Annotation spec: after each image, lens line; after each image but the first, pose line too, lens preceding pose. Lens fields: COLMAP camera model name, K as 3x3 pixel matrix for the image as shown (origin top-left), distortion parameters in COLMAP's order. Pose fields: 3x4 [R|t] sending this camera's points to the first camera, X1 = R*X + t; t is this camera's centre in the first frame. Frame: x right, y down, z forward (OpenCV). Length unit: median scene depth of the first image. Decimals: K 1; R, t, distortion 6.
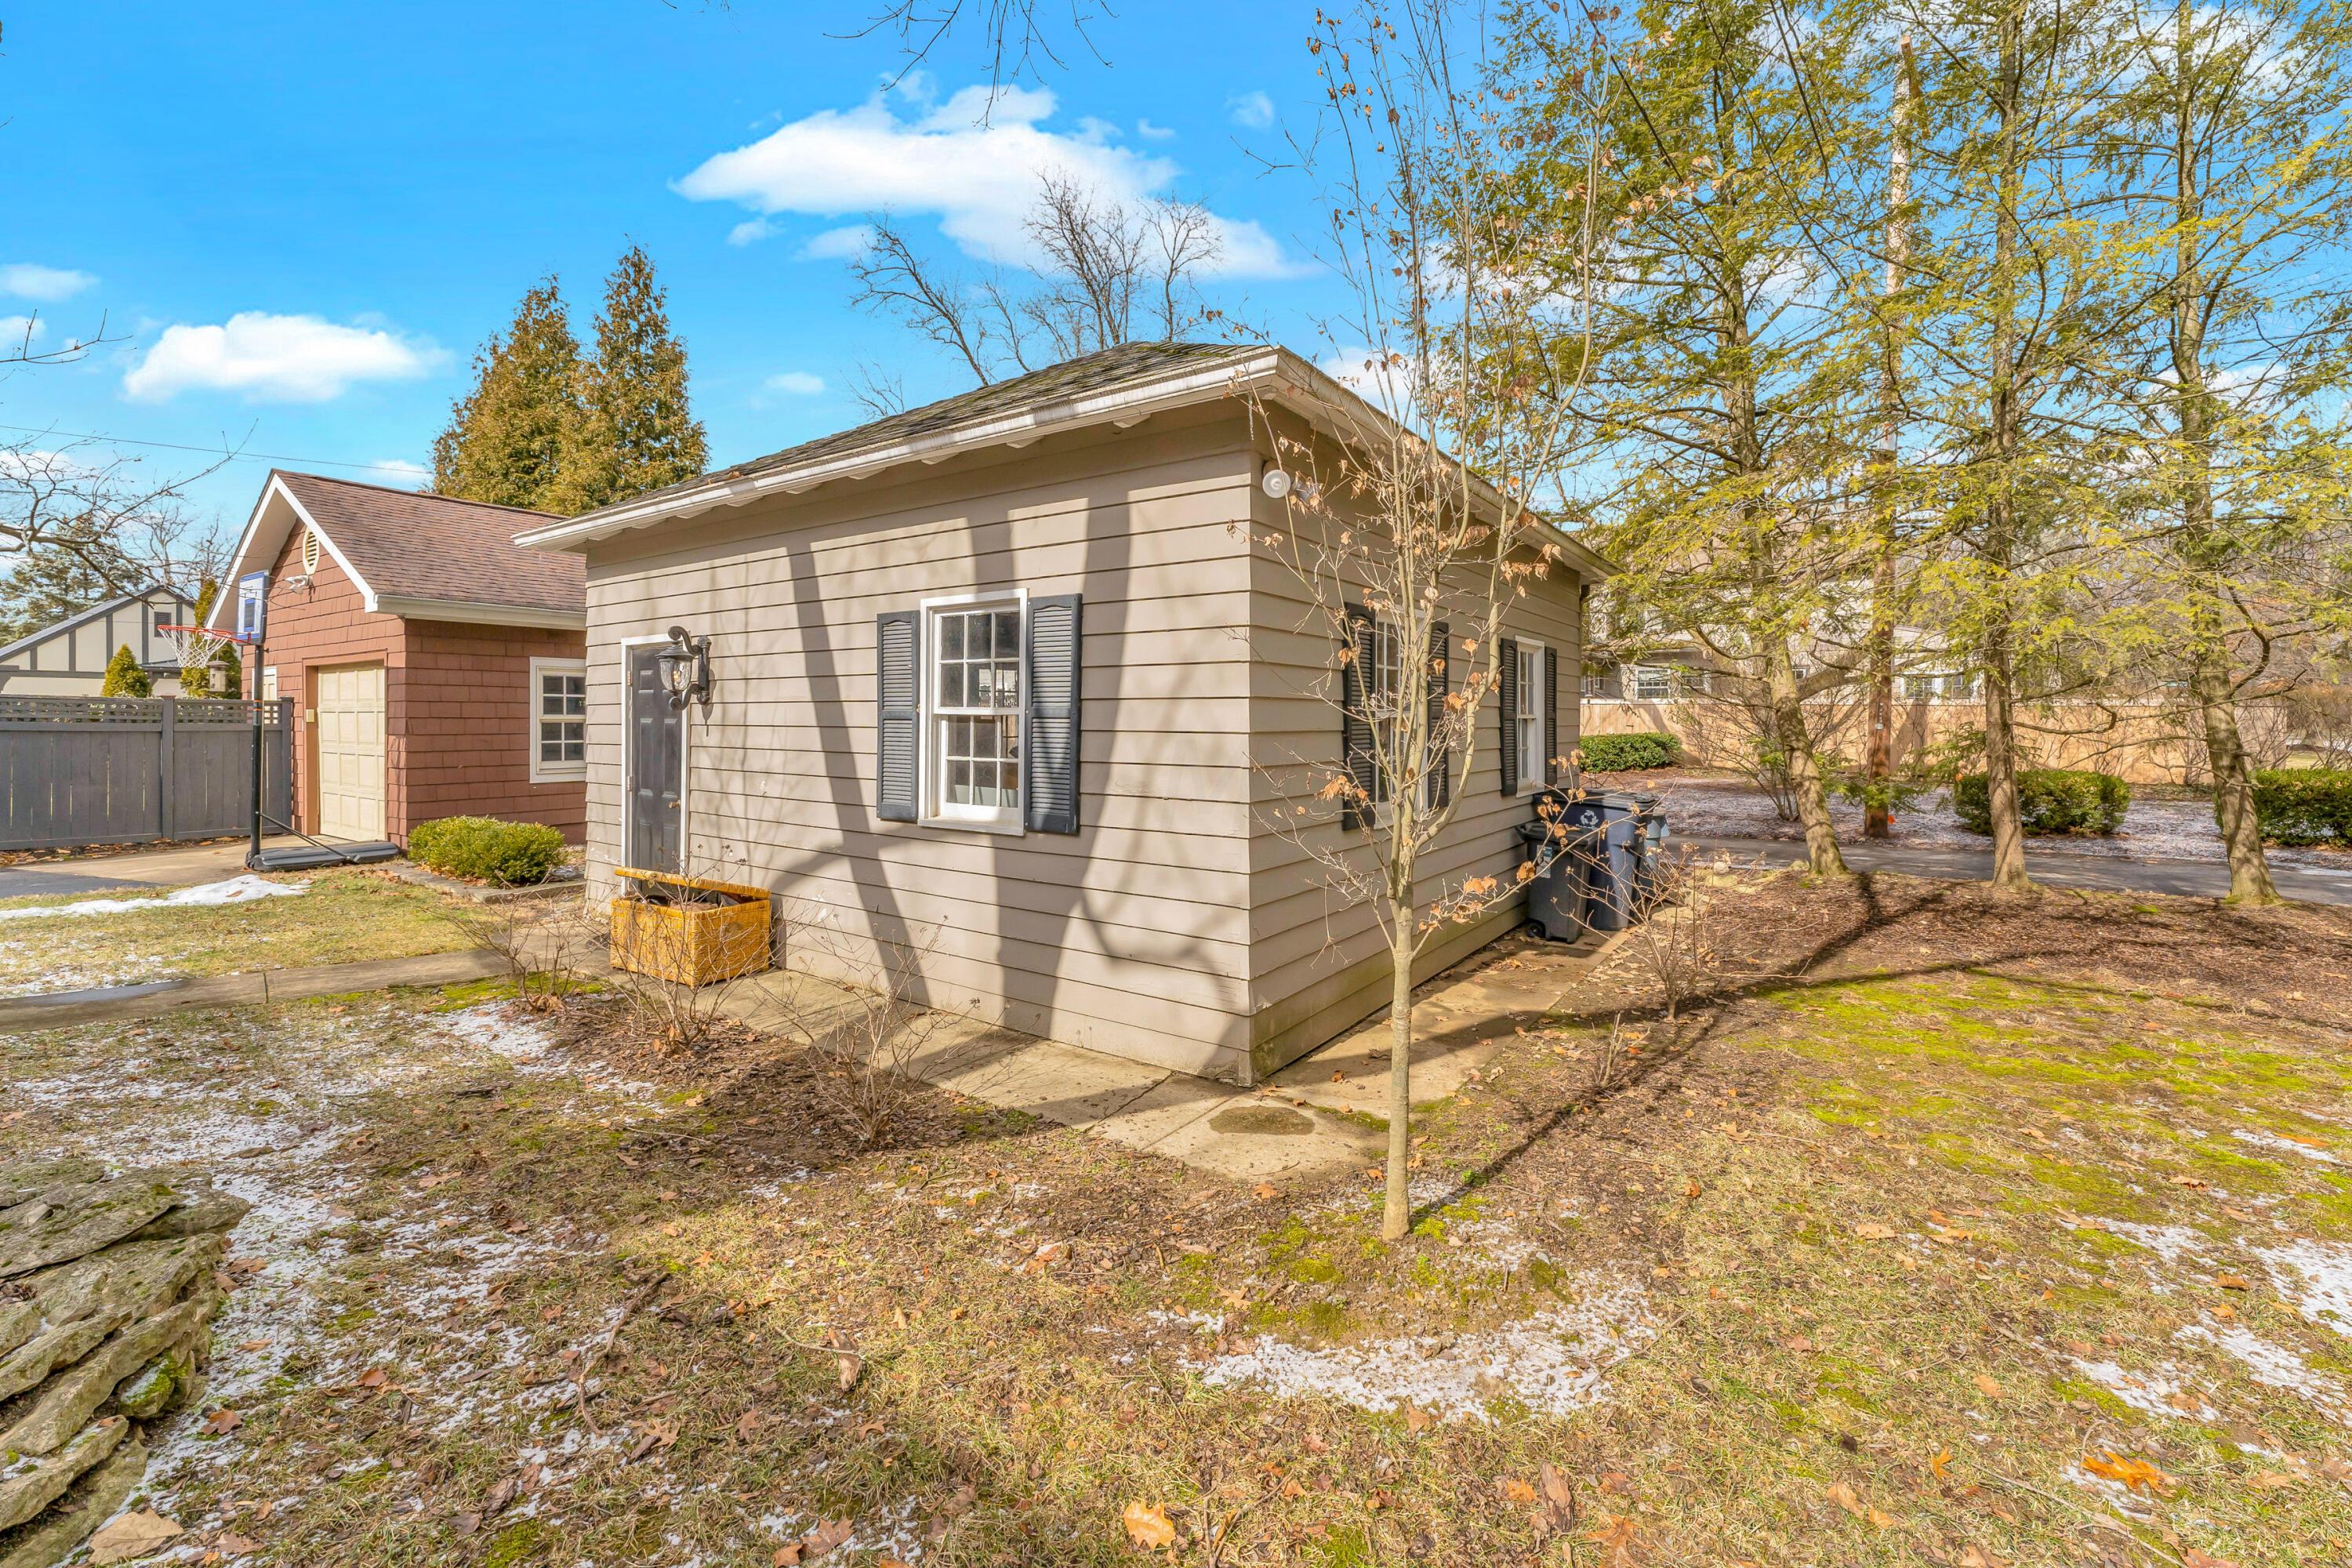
lens RADIAL K [[959.7, 0, 1180.0], [0, 959.7, 759.5], [0, 0, 1]] dist [0.000018, 0.000037]
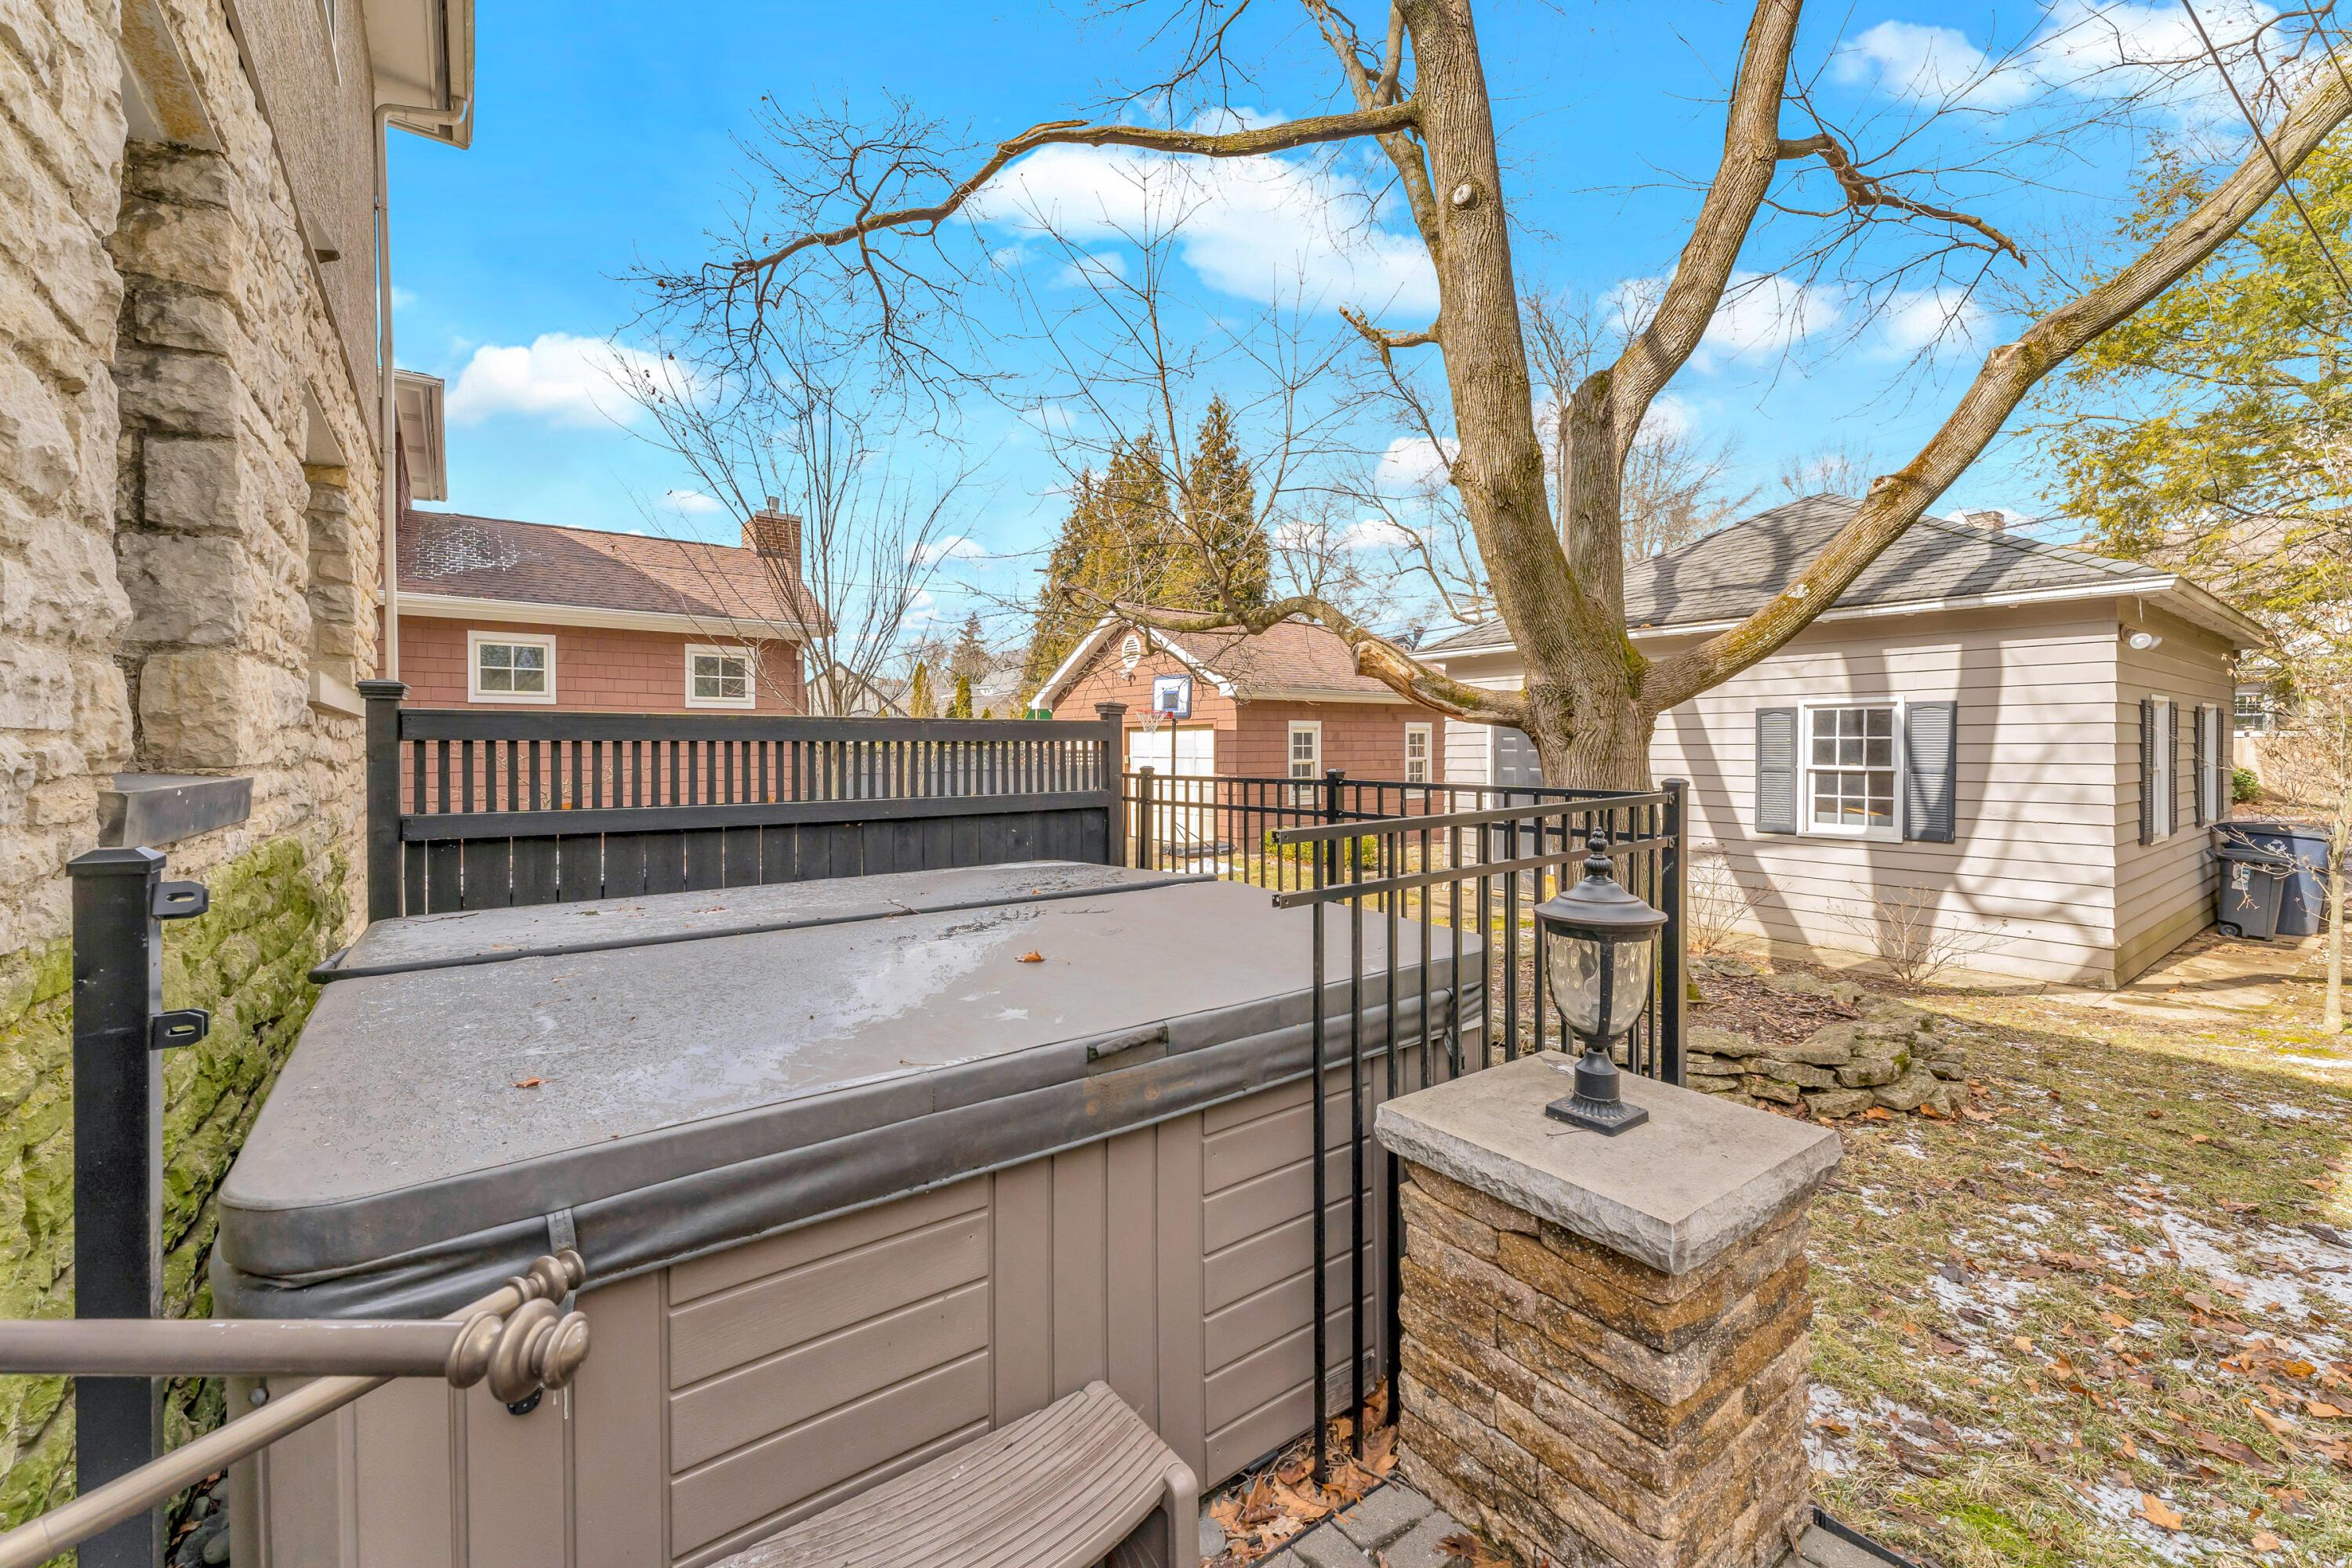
lens RADIAL K [[939.9, 0, 1176.0], [0, 939.9, 784.0], [0, 0, 1]] dist [0.002159, 0.000292]
pose [[0.946193, 0.007419, -0.323518, -0.854280], [-0.008216, 0.999966, -0.001099, -0.011975], [0.323499, 0.003698, 0.946221, -1.004616]]
